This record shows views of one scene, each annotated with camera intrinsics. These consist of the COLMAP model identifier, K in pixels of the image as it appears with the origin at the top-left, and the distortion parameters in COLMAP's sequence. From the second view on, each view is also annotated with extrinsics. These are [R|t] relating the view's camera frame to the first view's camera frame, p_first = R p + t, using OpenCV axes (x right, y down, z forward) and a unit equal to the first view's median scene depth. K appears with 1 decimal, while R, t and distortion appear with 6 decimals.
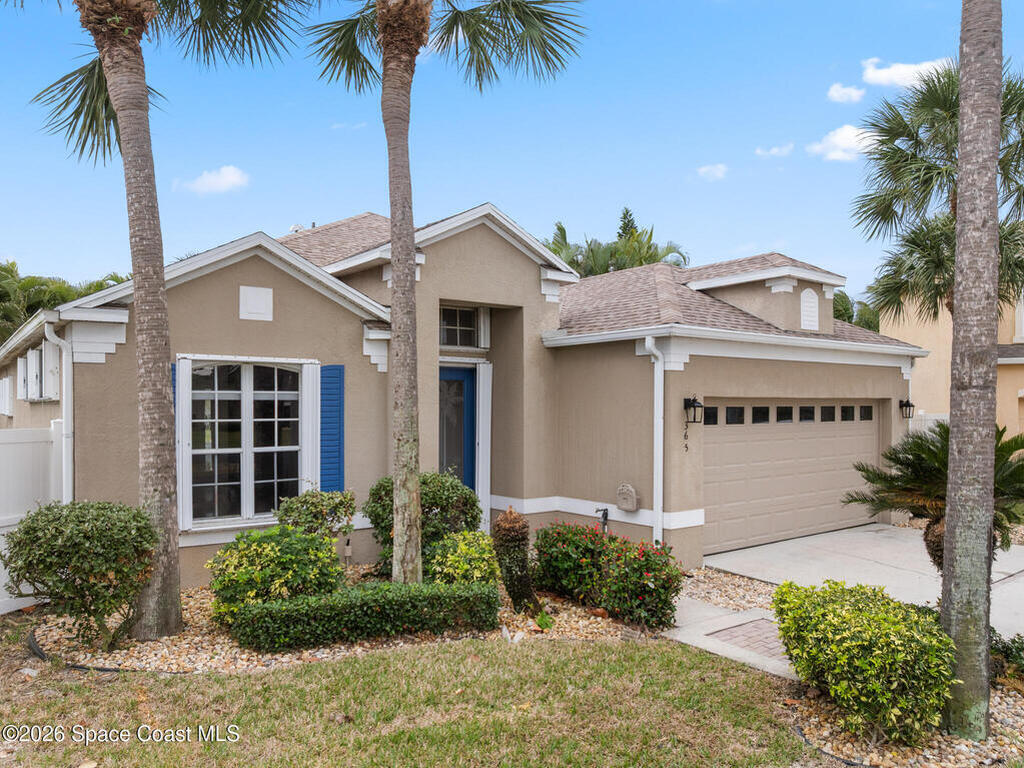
lens RADIAL K [[766.5, 0, 541.9], [0, 766.5, 405.9], [0, 0, 1]] dist [-0.011621, -0.005358]
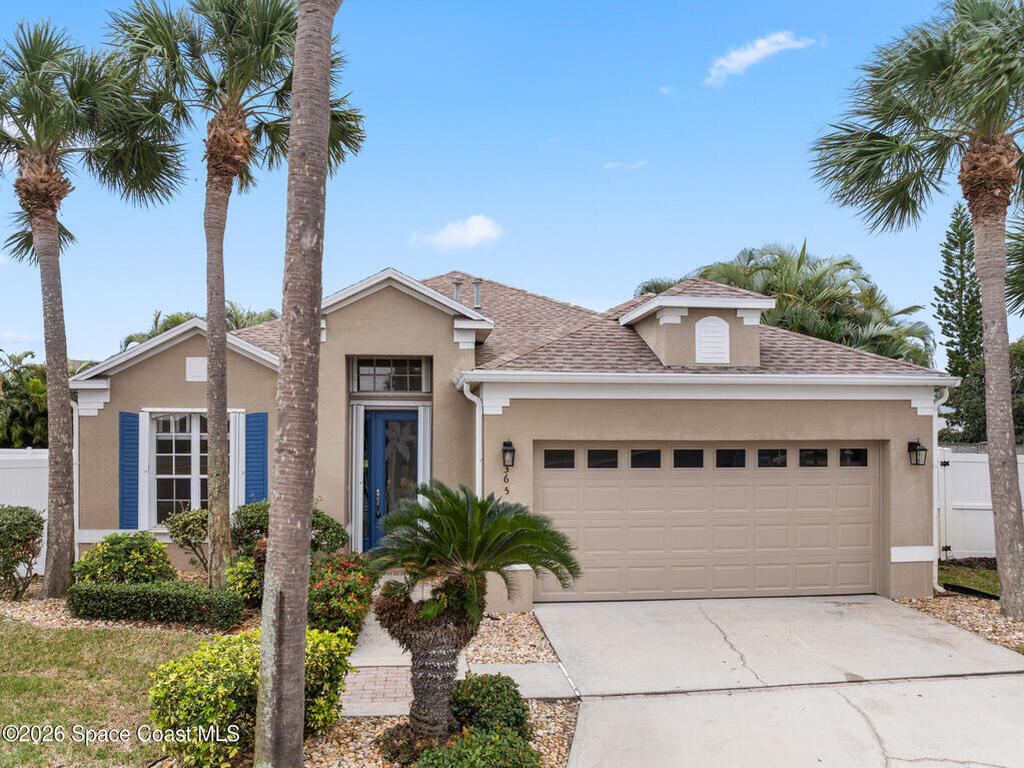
lens RADIAL K [[742.6, 0, 485.1], [0, 742.6, 421.1], [0, 0, 1]] dist [-0.033912, -0.003411]
pose [[0.835397, -0.002810, -0.549640, 0.707258], [-0.004105, 0.999927, -0.011352, -0.026217], [0.549632, 0.011740, 0.835324, 0.168820]]
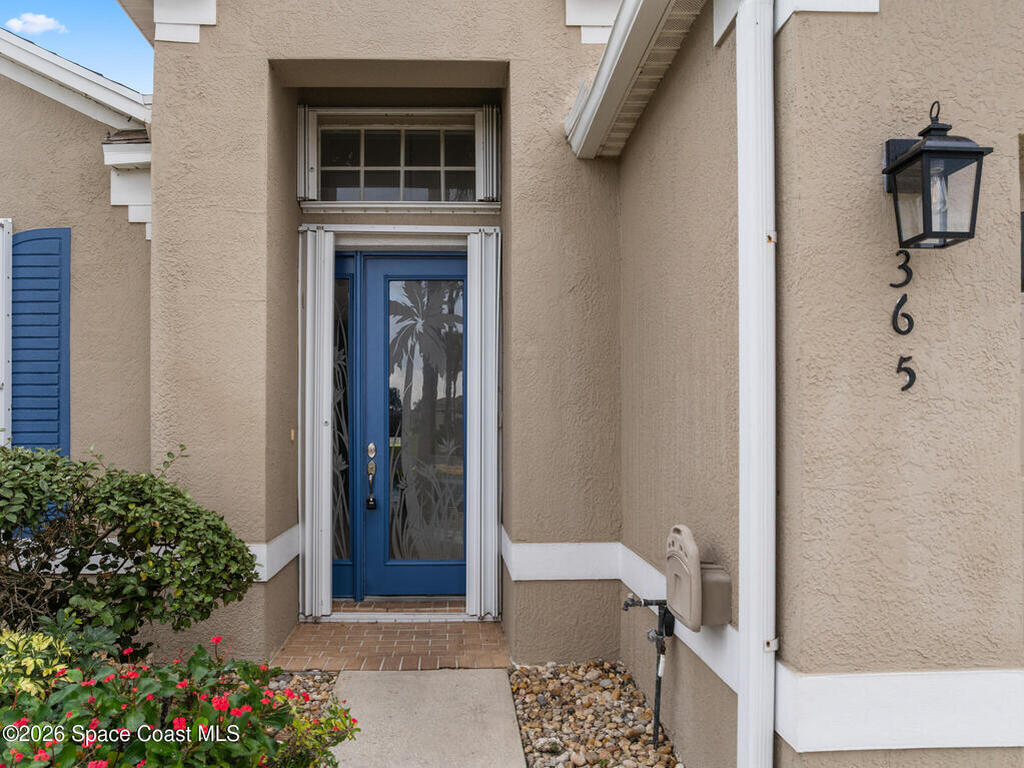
lens RADIAL K [[742.6, 0, 485.1], [0, 742.6, 421.1], [0, 0, 1]] dist [-0.033912, -0.003411]
pose [[0.806653, -0.005774, -0.590997, 0.216492], [-0.000156, 0.999950, -0.009982, 0.070300], [0.591025, 0.008145, 0.806612, 0.773049]]
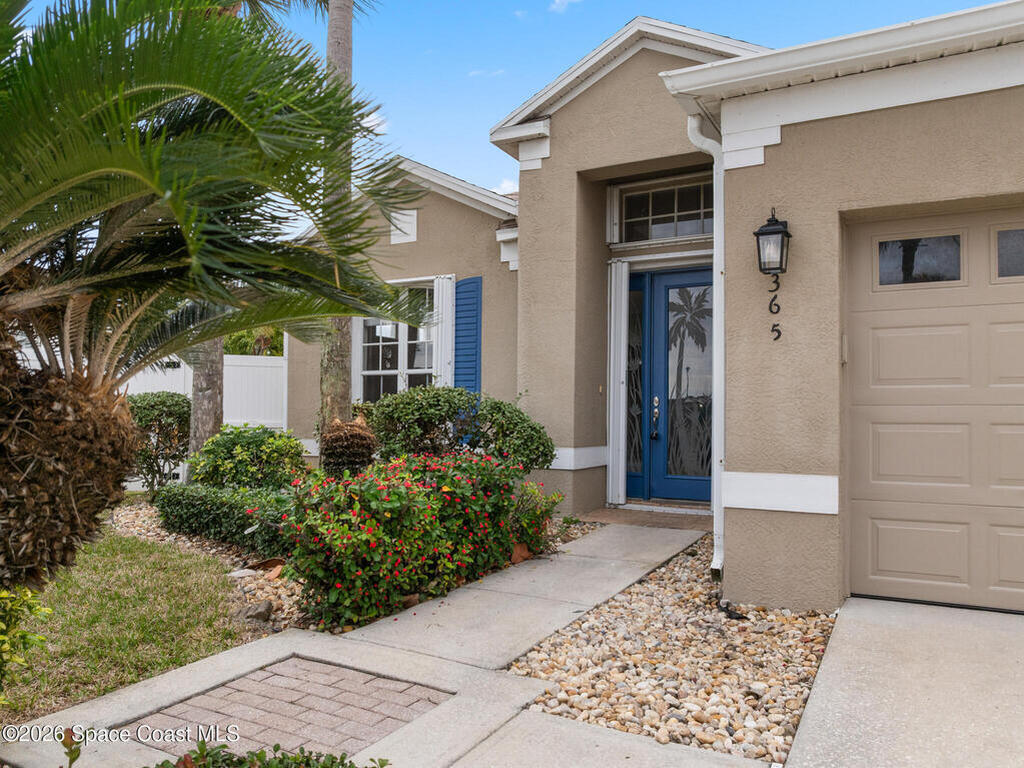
lens RADIAL K [[750.4, 0, 512.5], [0, 750.4, 388.3], [0, 0, 1]] dist [-0.001683, -0.001925]
pose [[0.382677, -0.033010, -0.923292, 0.539373], [-0.013748, 0.999047, -0.041417, 0.108737], [0.923780, 0.028543, 0.381859, 0.695307]]
